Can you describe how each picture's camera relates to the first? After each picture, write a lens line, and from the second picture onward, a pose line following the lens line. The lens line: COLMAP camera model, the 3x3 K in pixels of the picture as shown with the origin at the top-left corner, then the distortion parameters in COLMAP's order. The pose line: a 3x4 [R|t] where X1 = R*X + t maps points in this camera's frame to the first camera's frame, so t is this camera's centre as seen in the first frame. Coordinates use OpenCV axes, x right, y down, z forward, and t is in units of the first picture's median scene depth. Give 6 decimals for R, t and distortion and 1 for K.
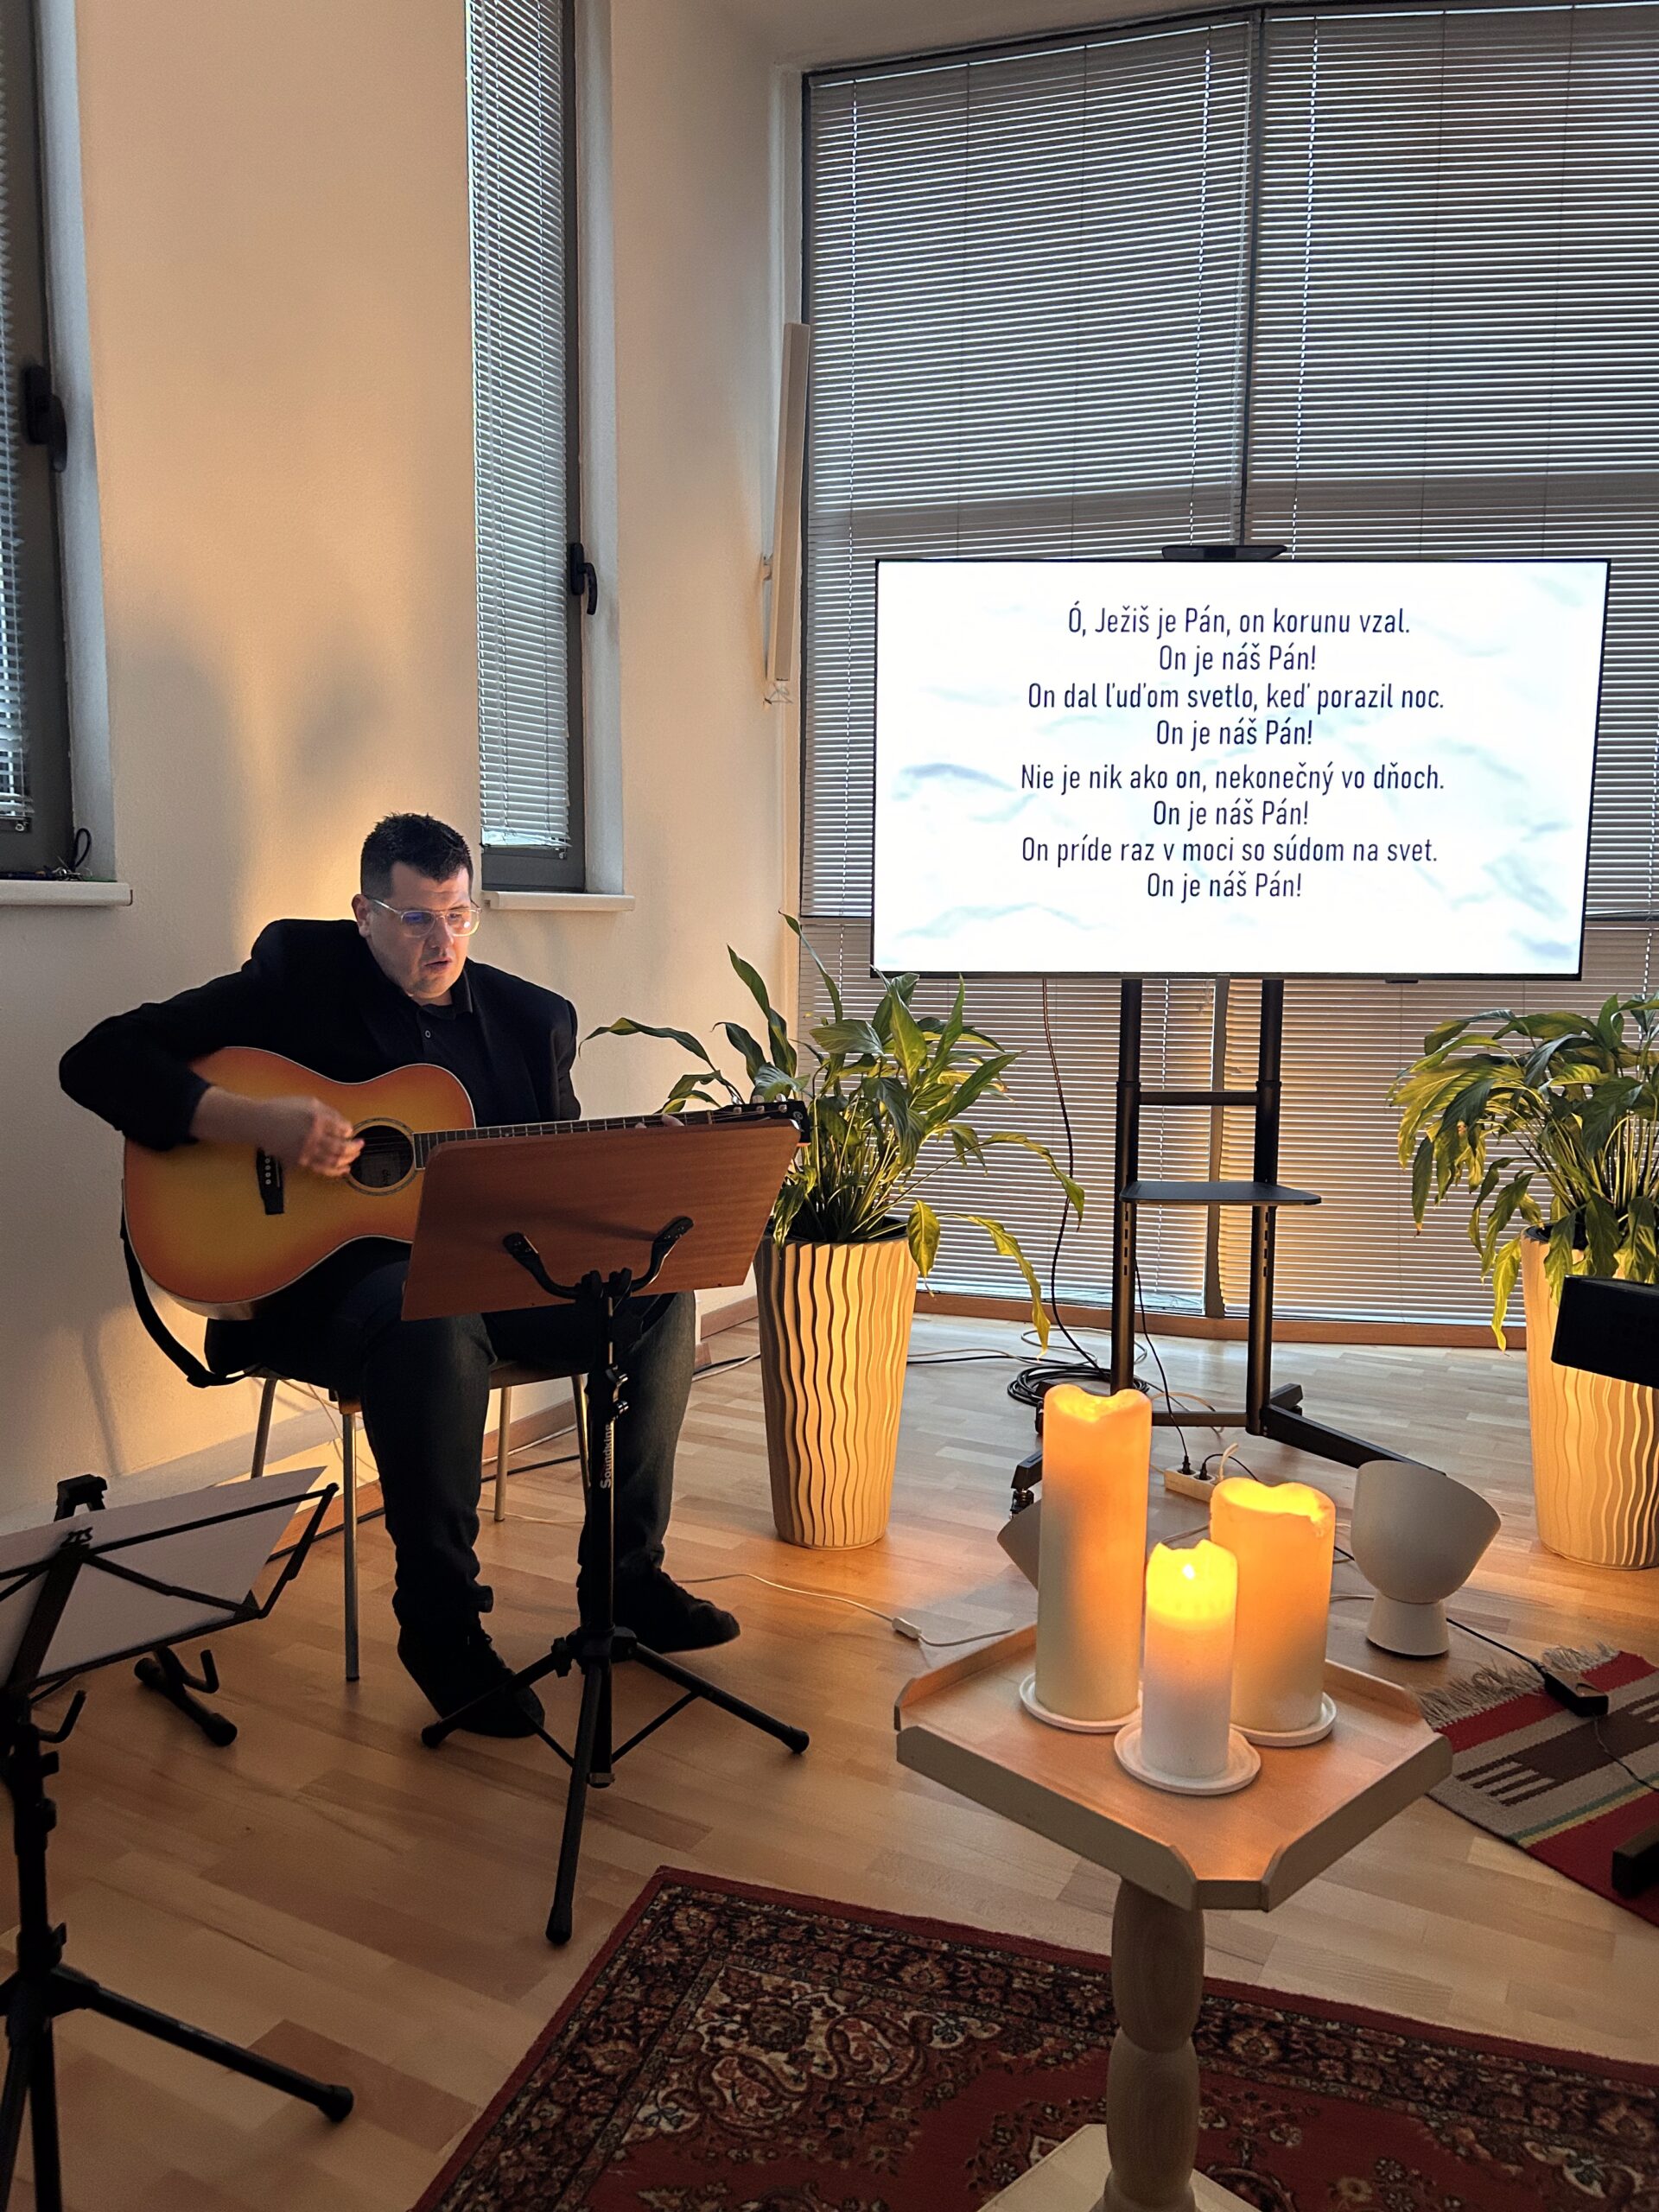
lens RADIAL K [[1698.9, 0, 815.4], [0, 1698.9, 1111.1], [0, 0, 1]] dist [0.048275, -0.037152]
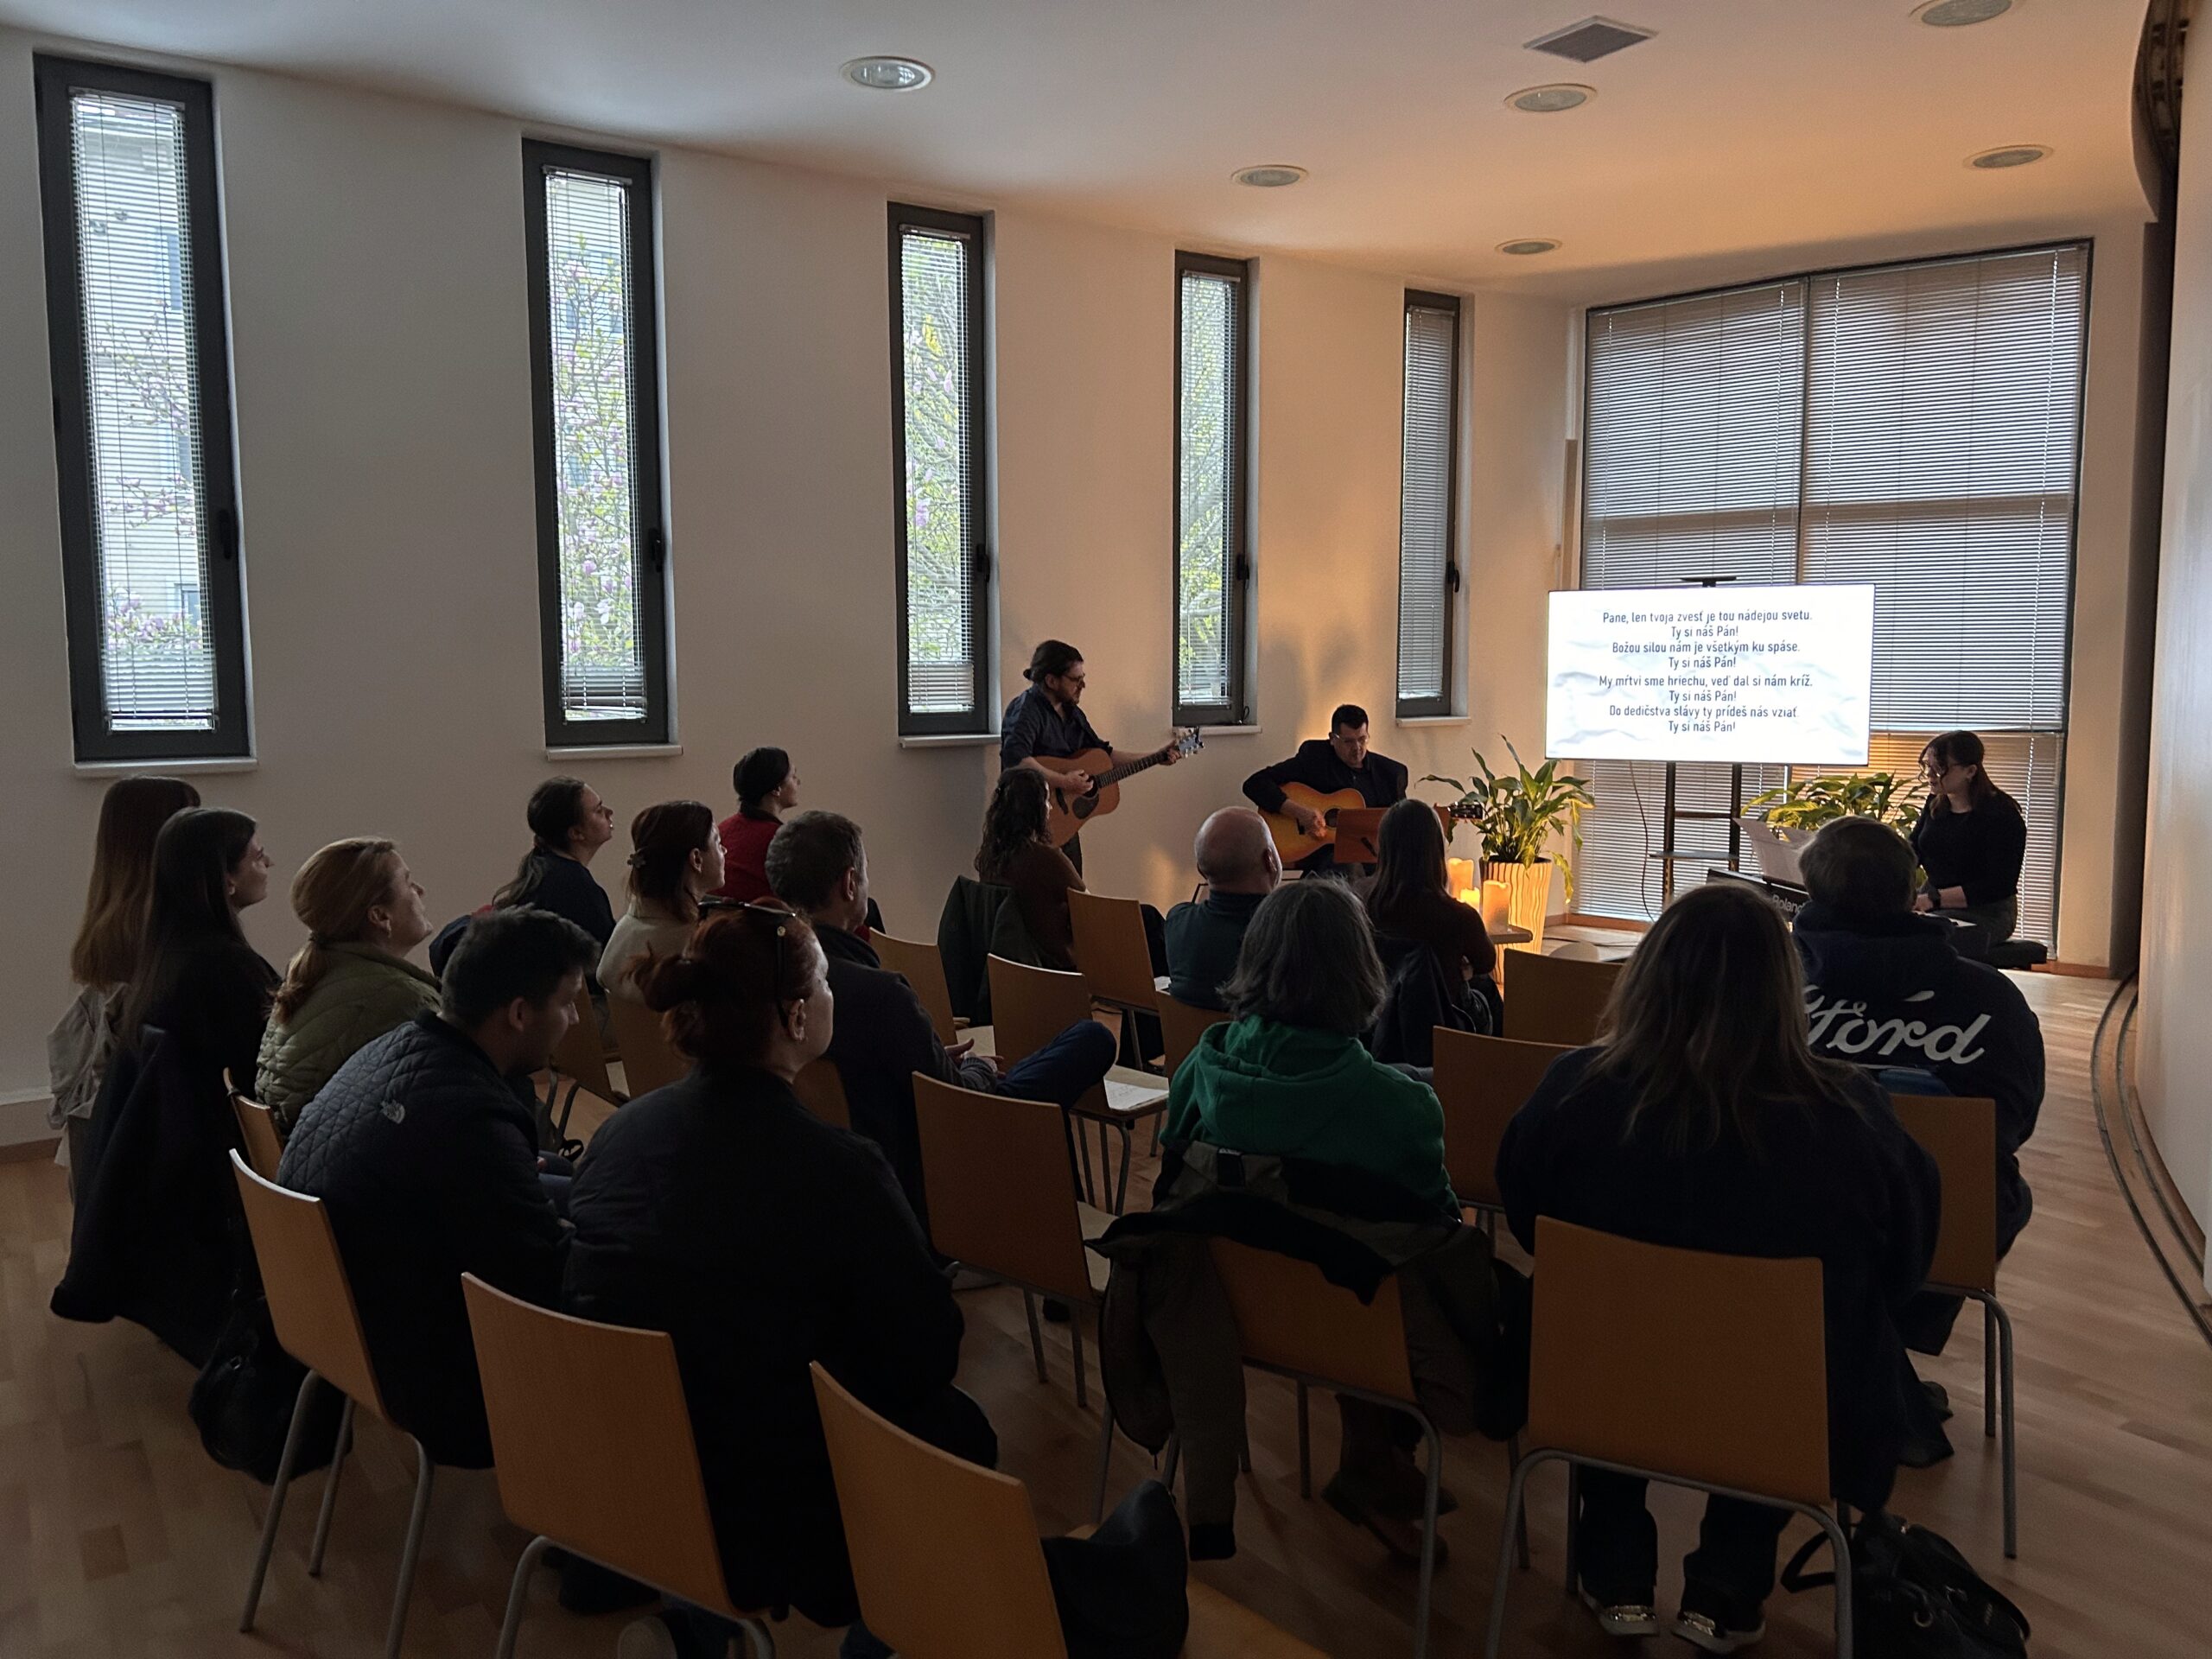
lens RADIAL K [[1698.9, 0, 1086.4], [0, 1698.9, 814.8], [0, 0, 1]] dist [0.048275, -0.037152]
pose [[0.892537, 0.032863, -0.449775, 0.585958], [-0.040707, 0.999141, -0.007777, 0.048693], [0.449133, 0.025251, 0.893108, -1.571517]]
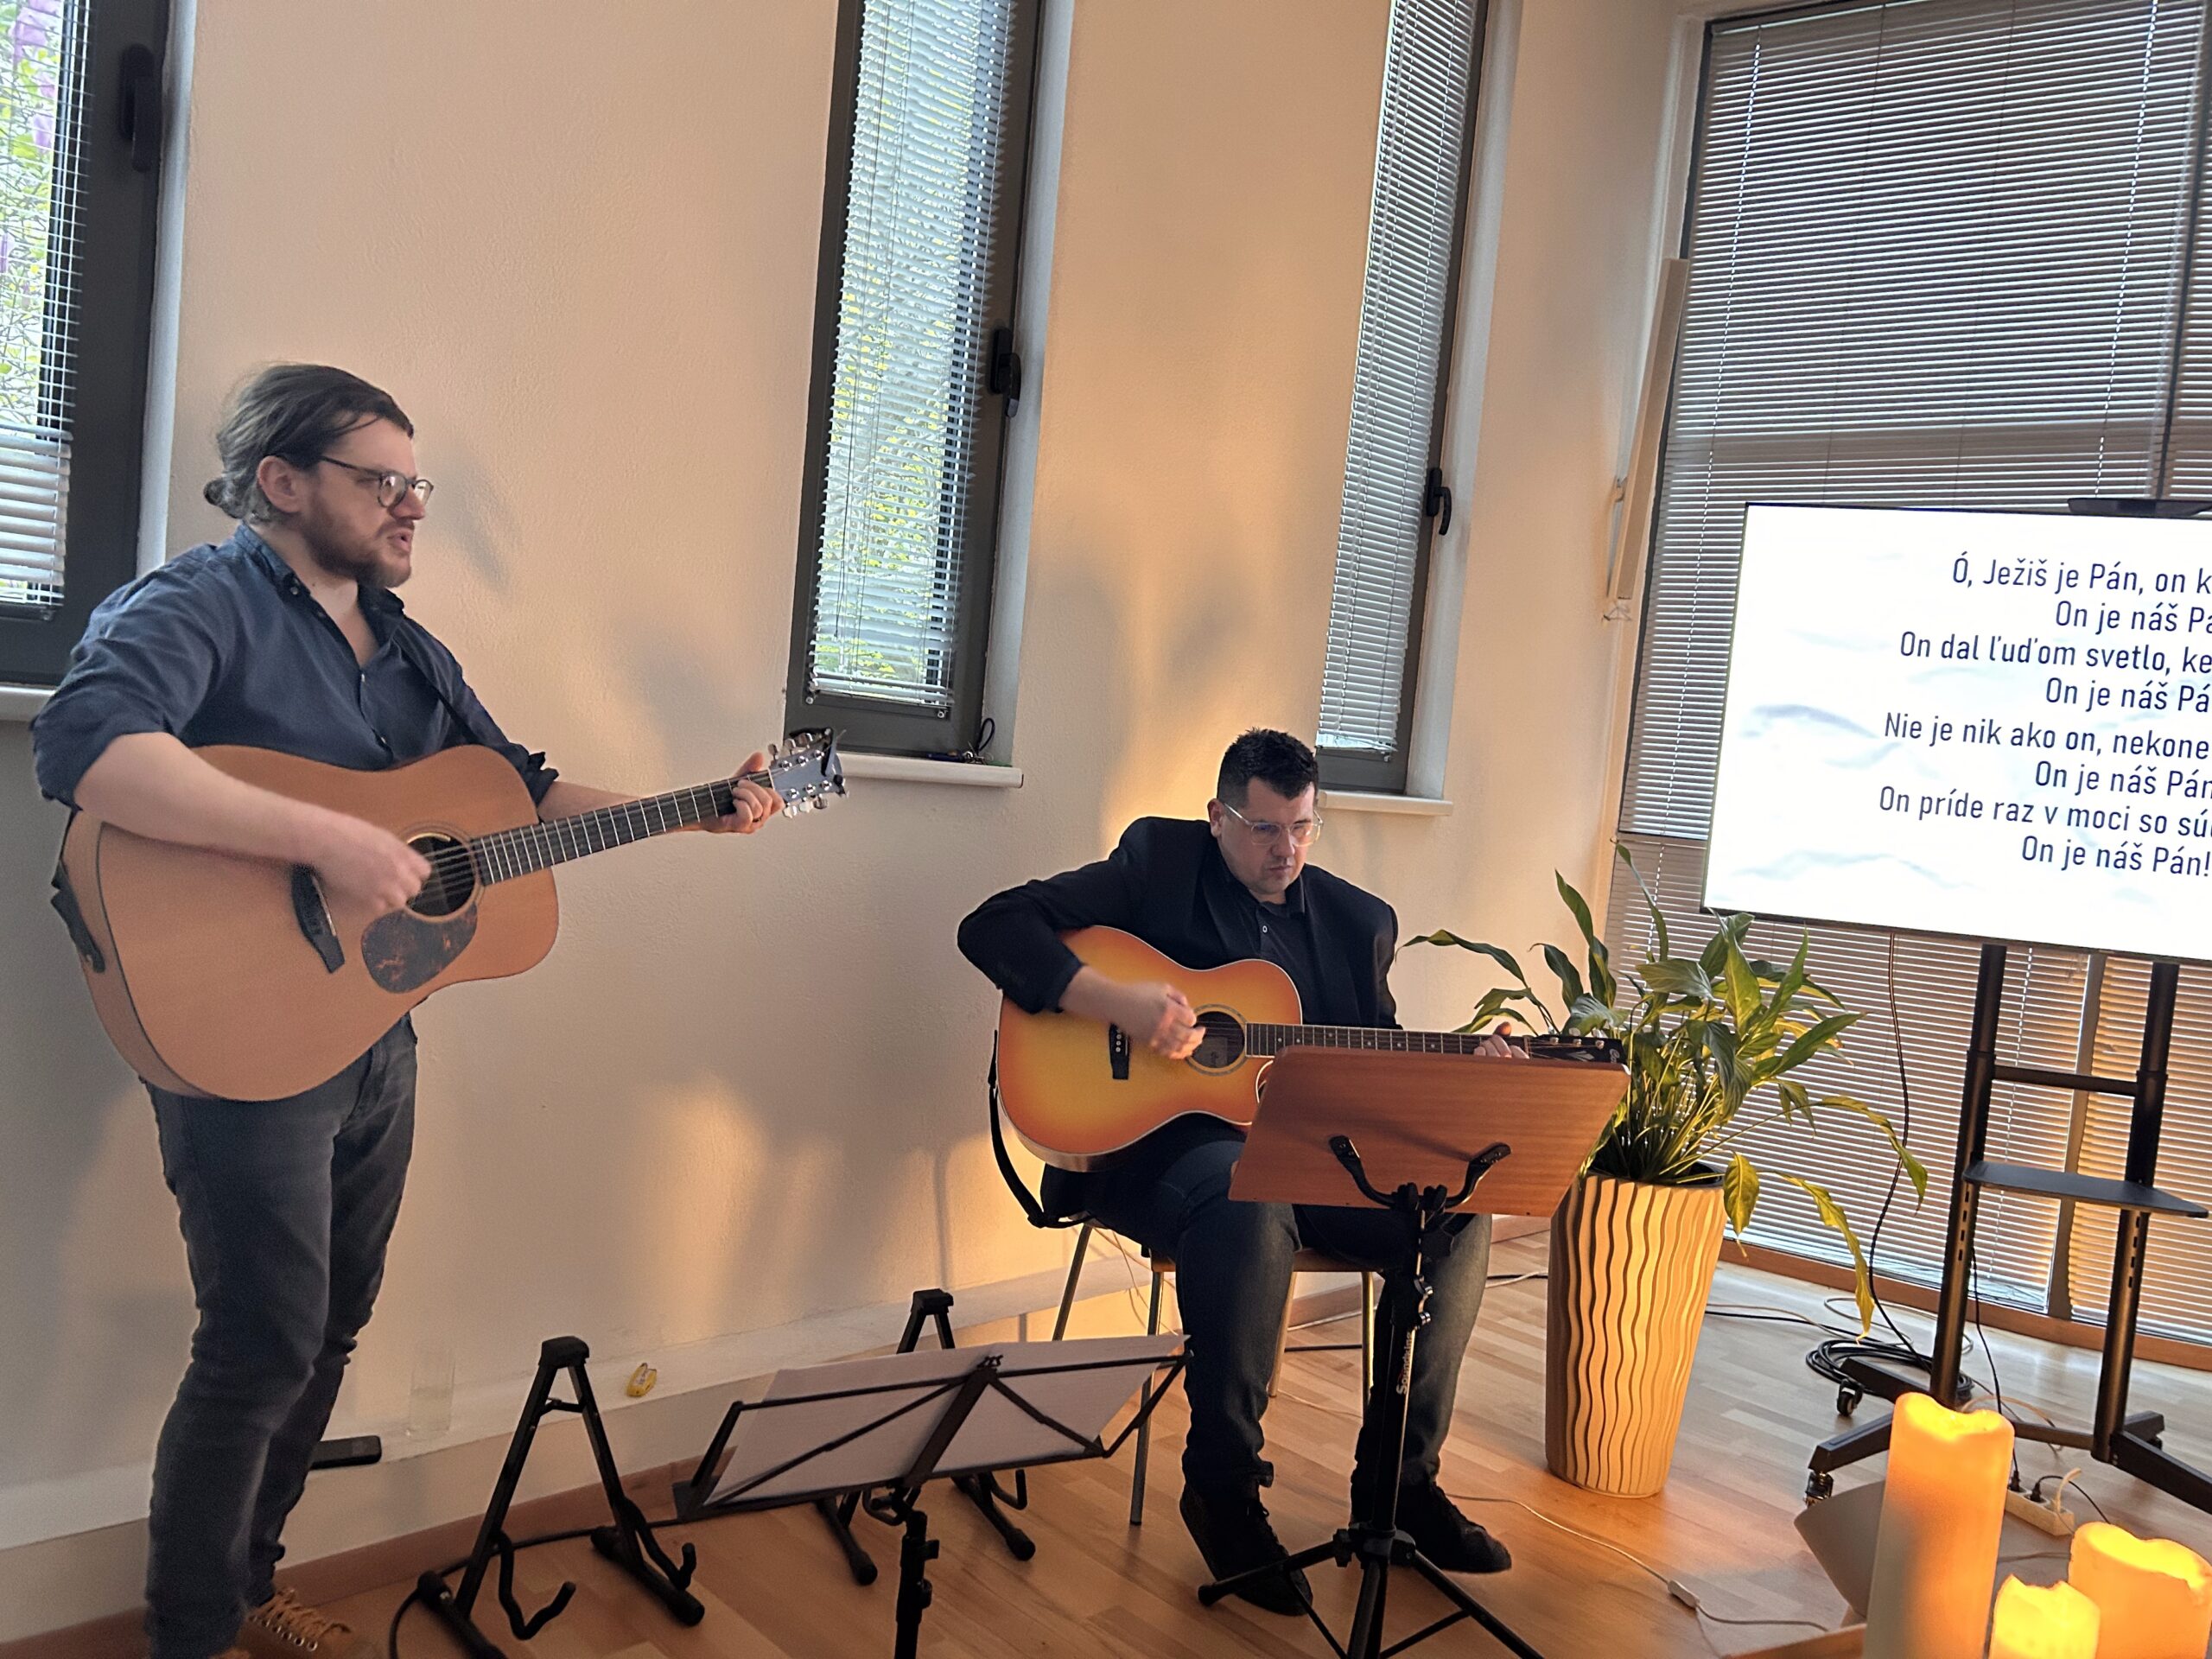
lens RADIAL K [[1698.9, 0, 1074.2], [0, 1698.9, 837.3], [0, 0, 1]] dist [0.048275, -0.037152]
pose [[0.950873, 0.094619, -0.294767, -0.026284], [-0.117791, 0.991111, -0.061833, -0.019749], [0.286297, 0.093517, 0.953566, -0.062398]]
